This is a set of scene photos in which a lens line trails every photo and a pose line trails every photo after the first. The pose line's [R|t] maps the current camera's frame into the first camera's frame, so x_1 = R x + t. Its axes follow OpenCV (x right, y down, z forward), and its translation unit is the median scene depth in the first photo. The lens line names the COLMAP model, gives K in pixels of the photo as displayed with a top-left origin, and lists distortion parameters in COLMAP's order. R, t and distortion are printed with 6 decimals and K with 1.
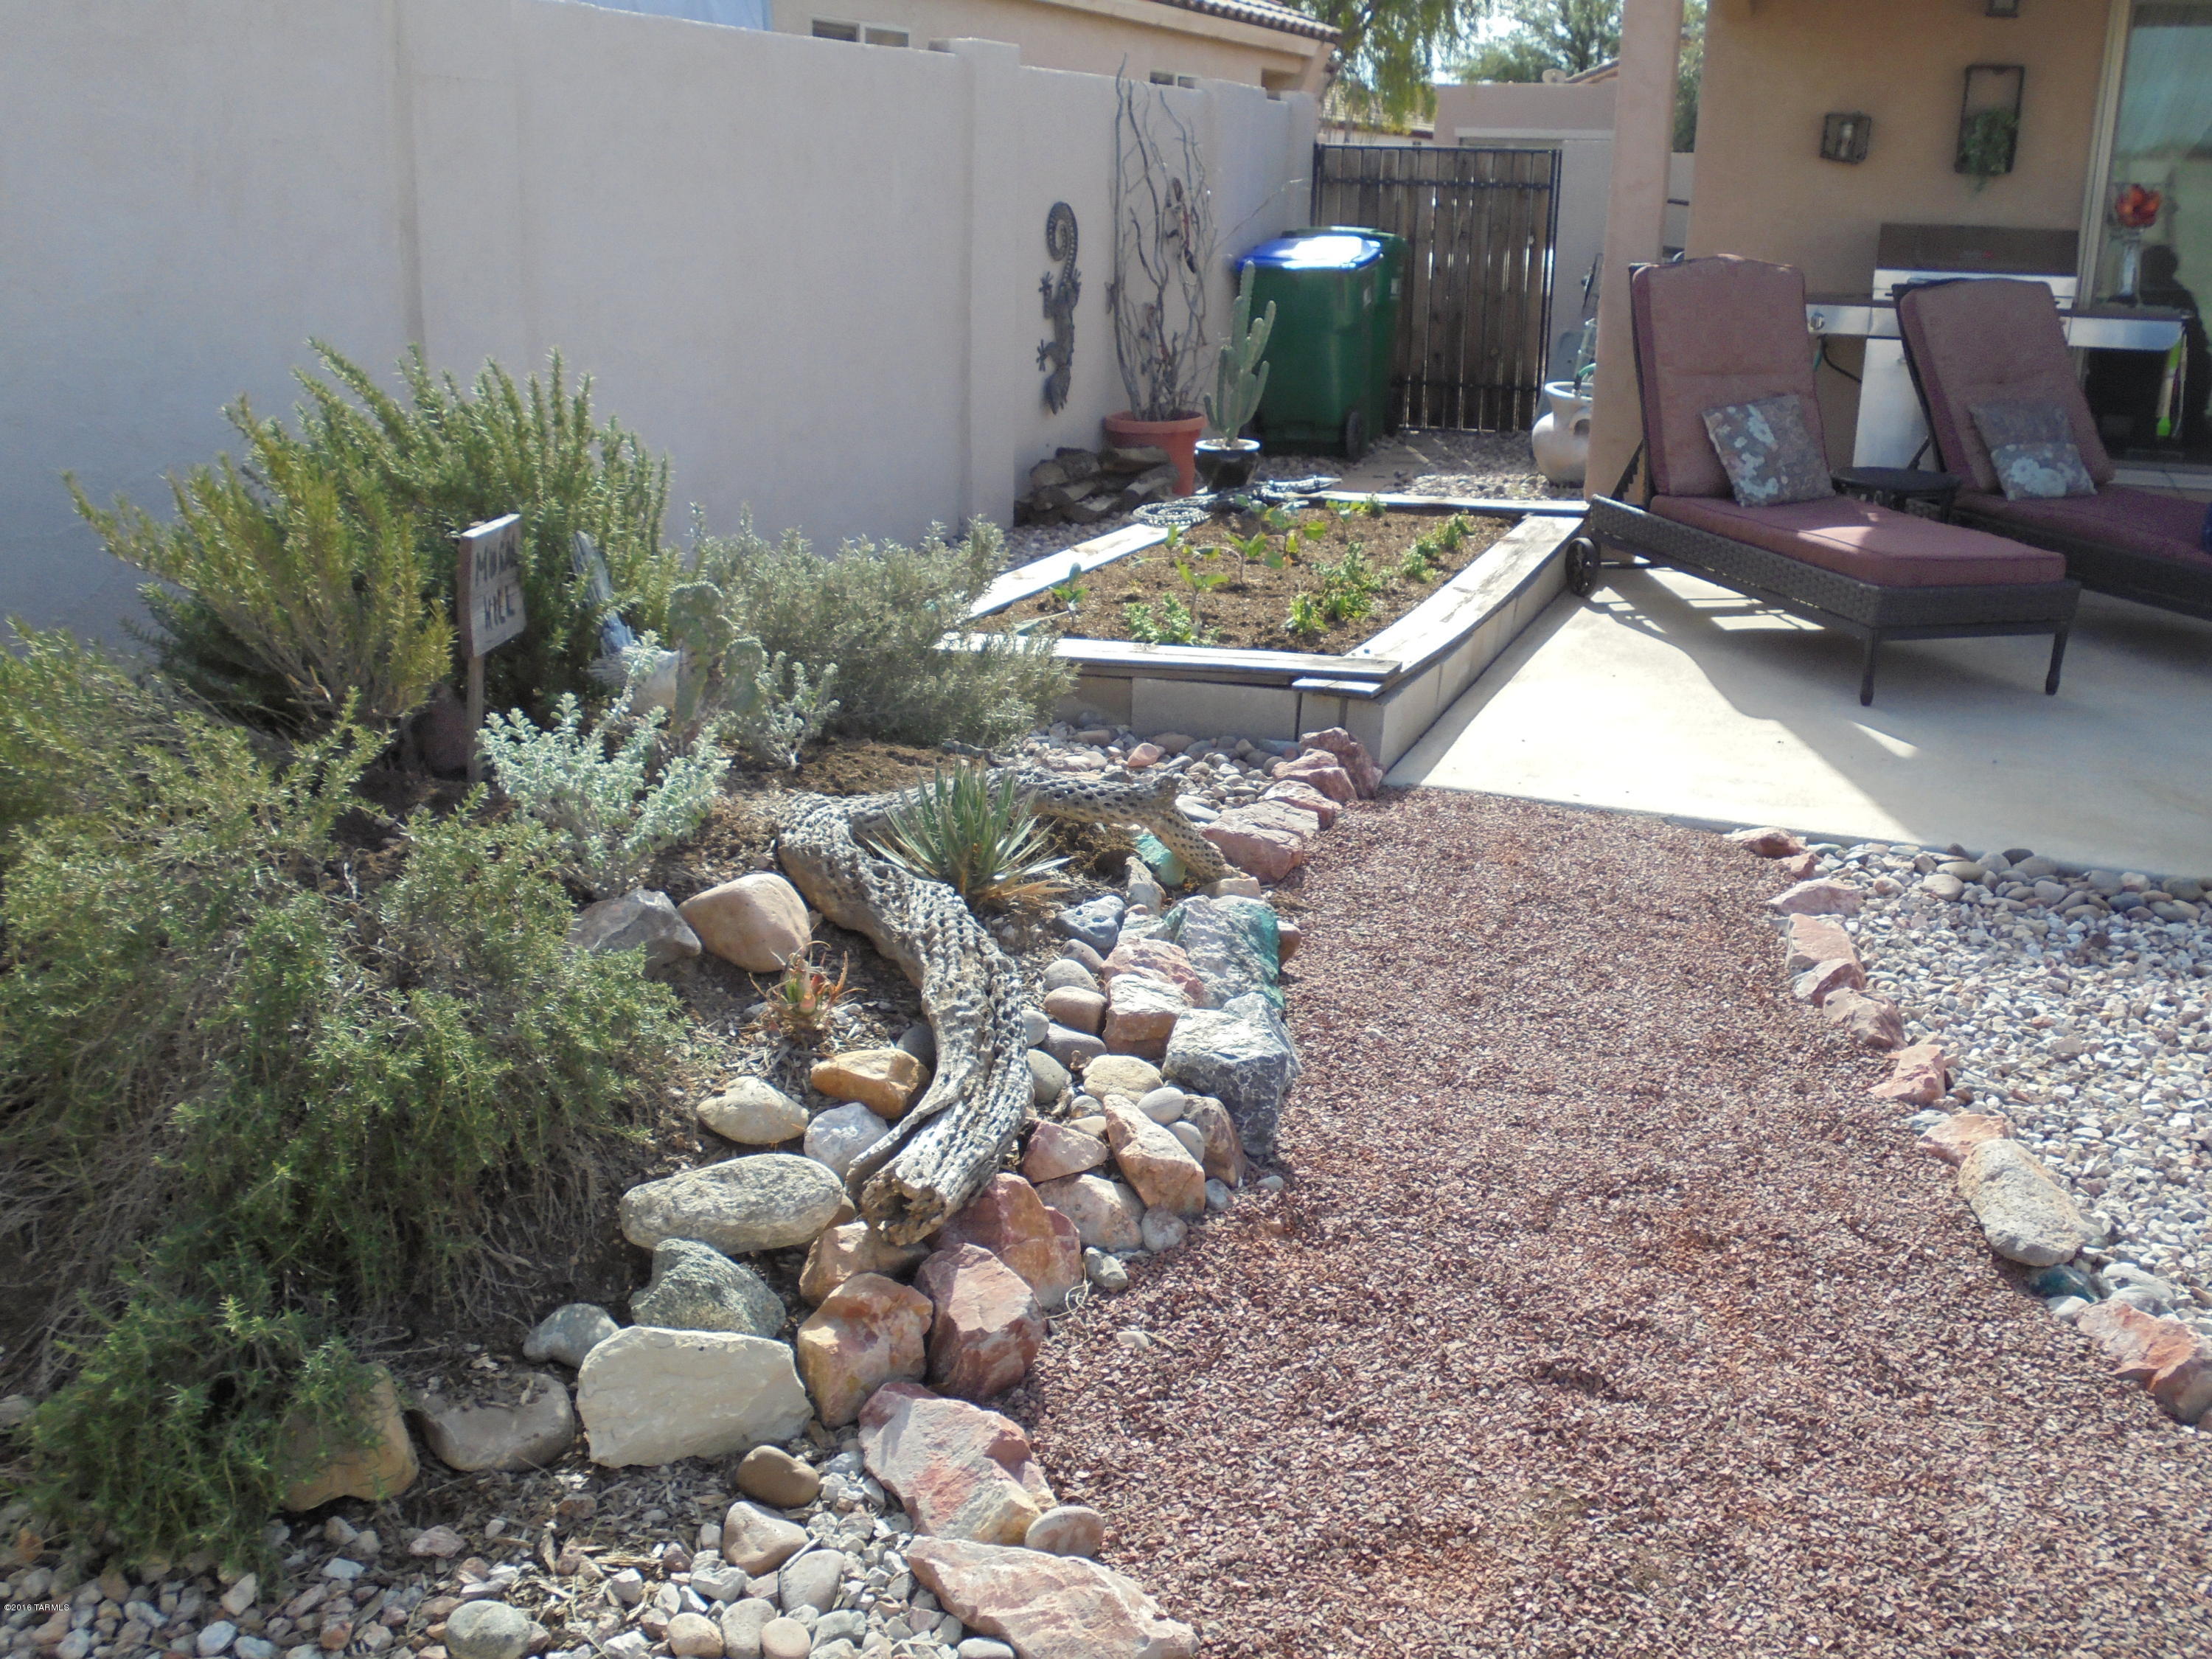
lens RADIAL K [[2223.0, 0, 1106.0], [0, 2223.0, 829.5], [0, 0, 1]] dist [-0.014540, -0.014888]
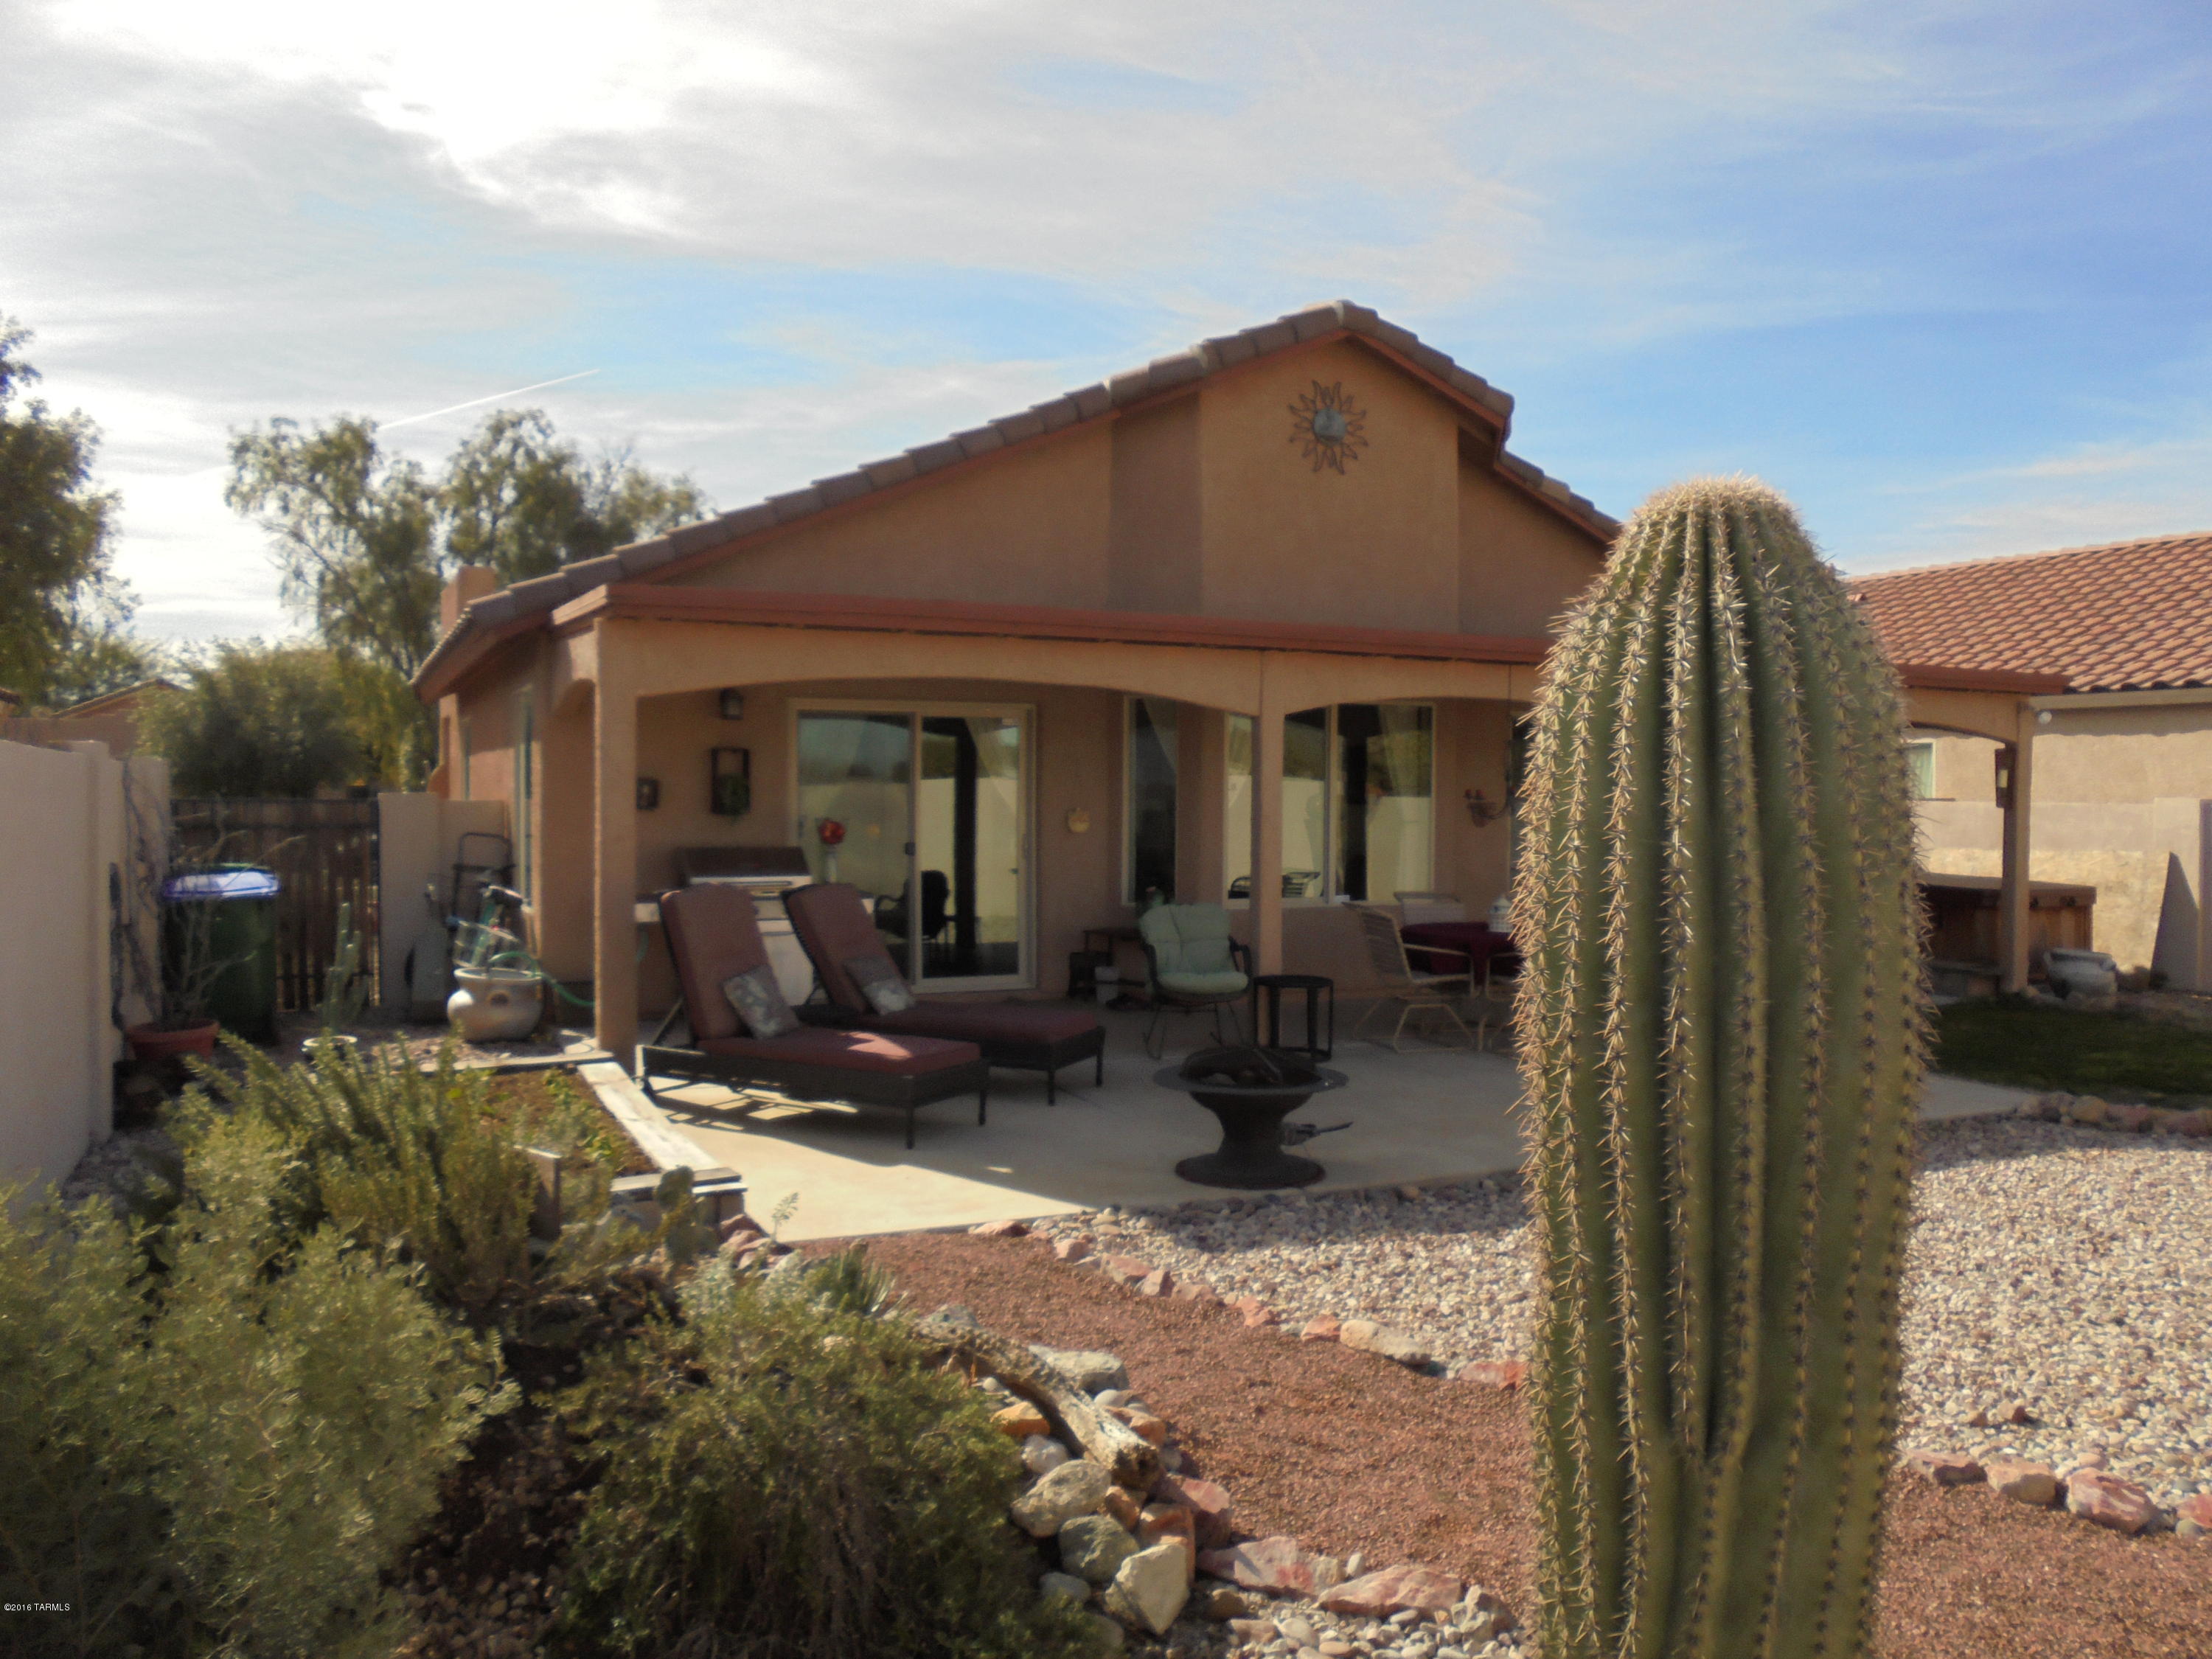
lens RADIAL K [[1773.5, 0, 1106.0], [0, 1773.5, 829.5], [0, 0, 1]] dist [-0.002290, 0.008409]
pose [[0.687428, -0.034483, 0.725434, -0.621879], [0.212451, 0.964726, -0.155463, -0.061811], [-0.694484, 0.260989, 0.670505, -0.048307]]
